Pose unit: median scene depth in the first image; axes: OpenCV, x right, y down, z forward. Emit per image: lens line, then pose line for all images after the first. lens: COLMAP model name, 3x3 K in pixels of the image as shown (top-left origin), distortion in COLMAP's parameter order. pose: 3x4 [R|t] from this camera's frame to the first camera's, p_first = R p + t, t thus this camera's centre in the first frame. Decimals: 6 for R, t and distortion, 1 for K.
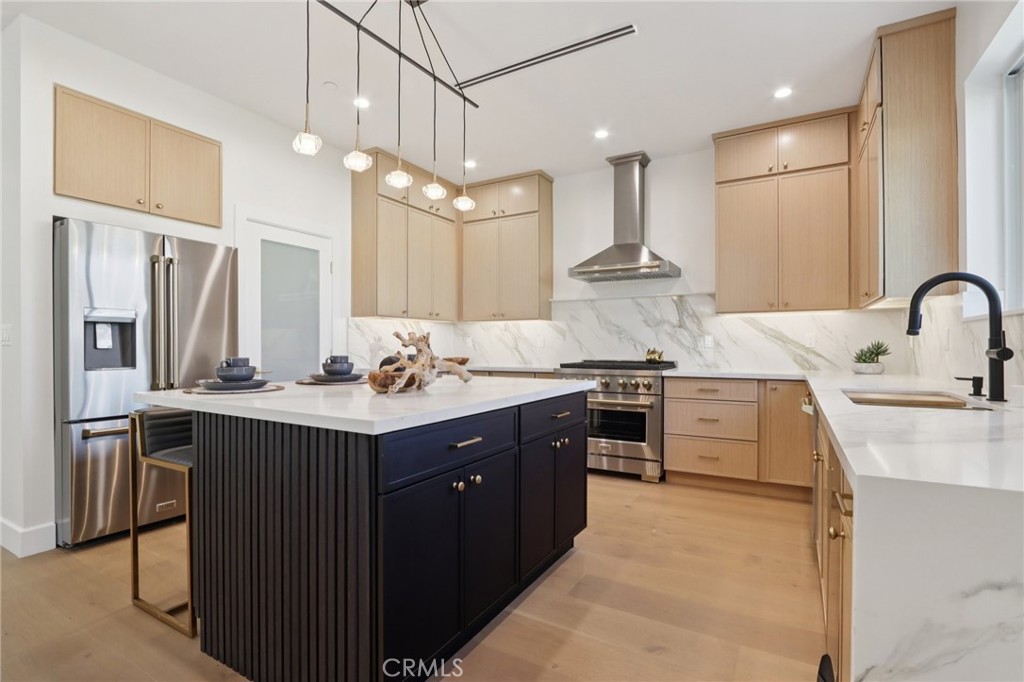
lens RADIAL K [[478.7, 0, 510.8], [0, 478.7, 342.2], [0, 0, 1]] dist [-0.018282, 0.001643]
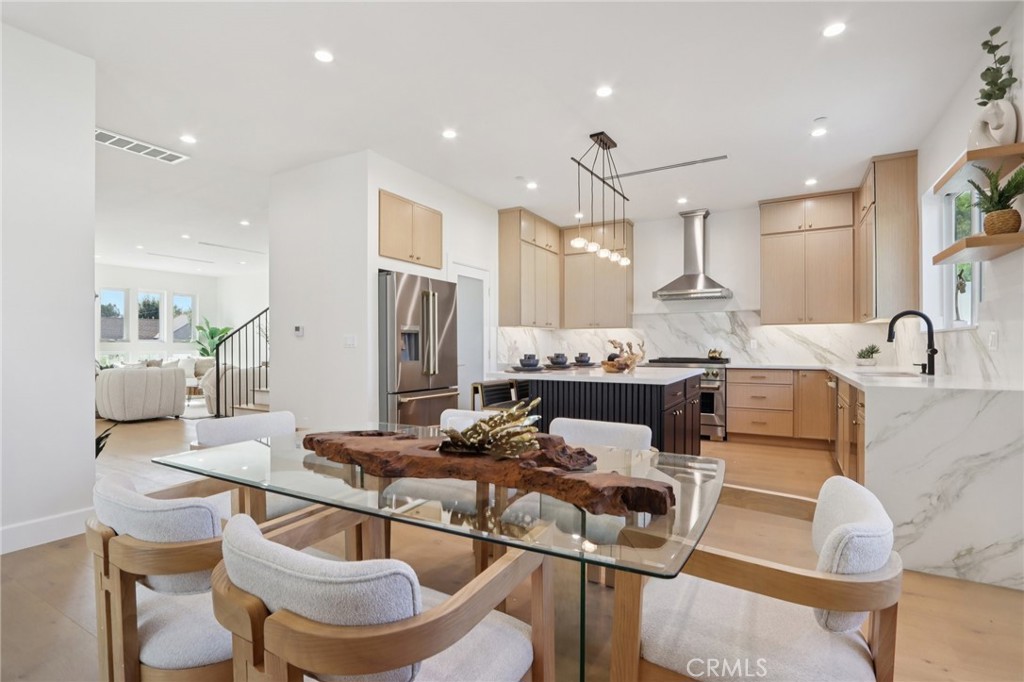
lens RADIAL K [[478.7, 0, 509.9], [0, 478.7, 342.2], [0, 0, 1]] dist [-0.018282, 0.001643]
pose [[0.999983, -0.000616, 0.005847, -0.354079], [0.000625, 0.999999, -0.001484, -0.005954], [-0.005846, 0.001488, 0.999982, -0.458086]]
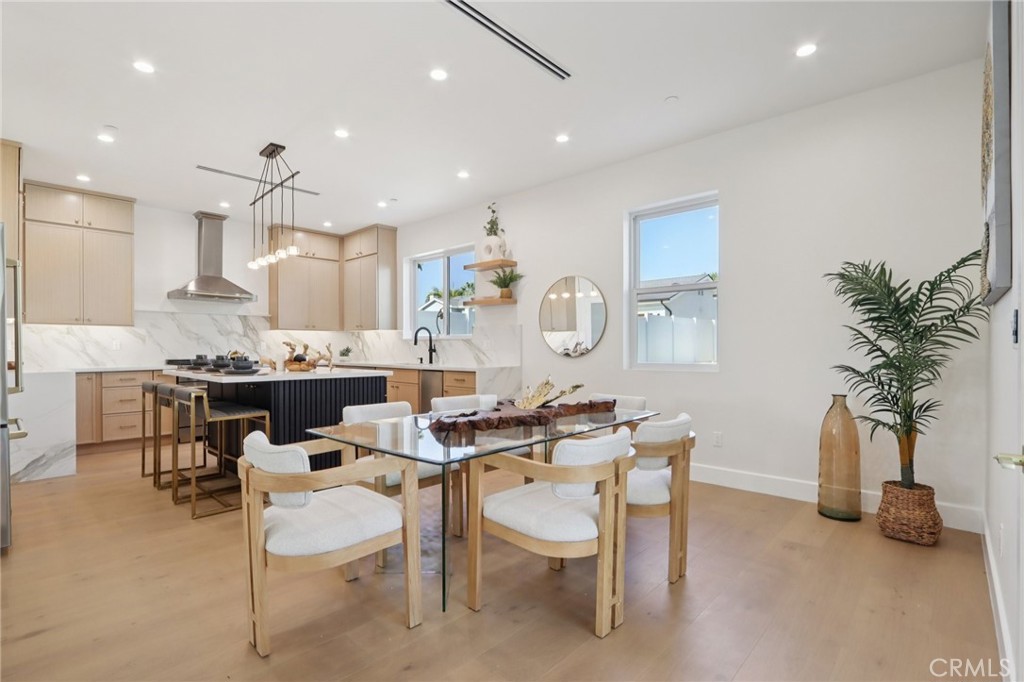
lens RADIAL K [[478.7, 0, 508.4], [0, 478.7, 351.1], [0, 0, 1]] dist [-0.018282, 0.001643]
pose [[0.233604, -0.007340, 0.972304, -1.069482], [-0.005742, 0.999944, 0.008928, -0.003117], [-0.972315, -0.007669, 0.233548, -0.205889]]
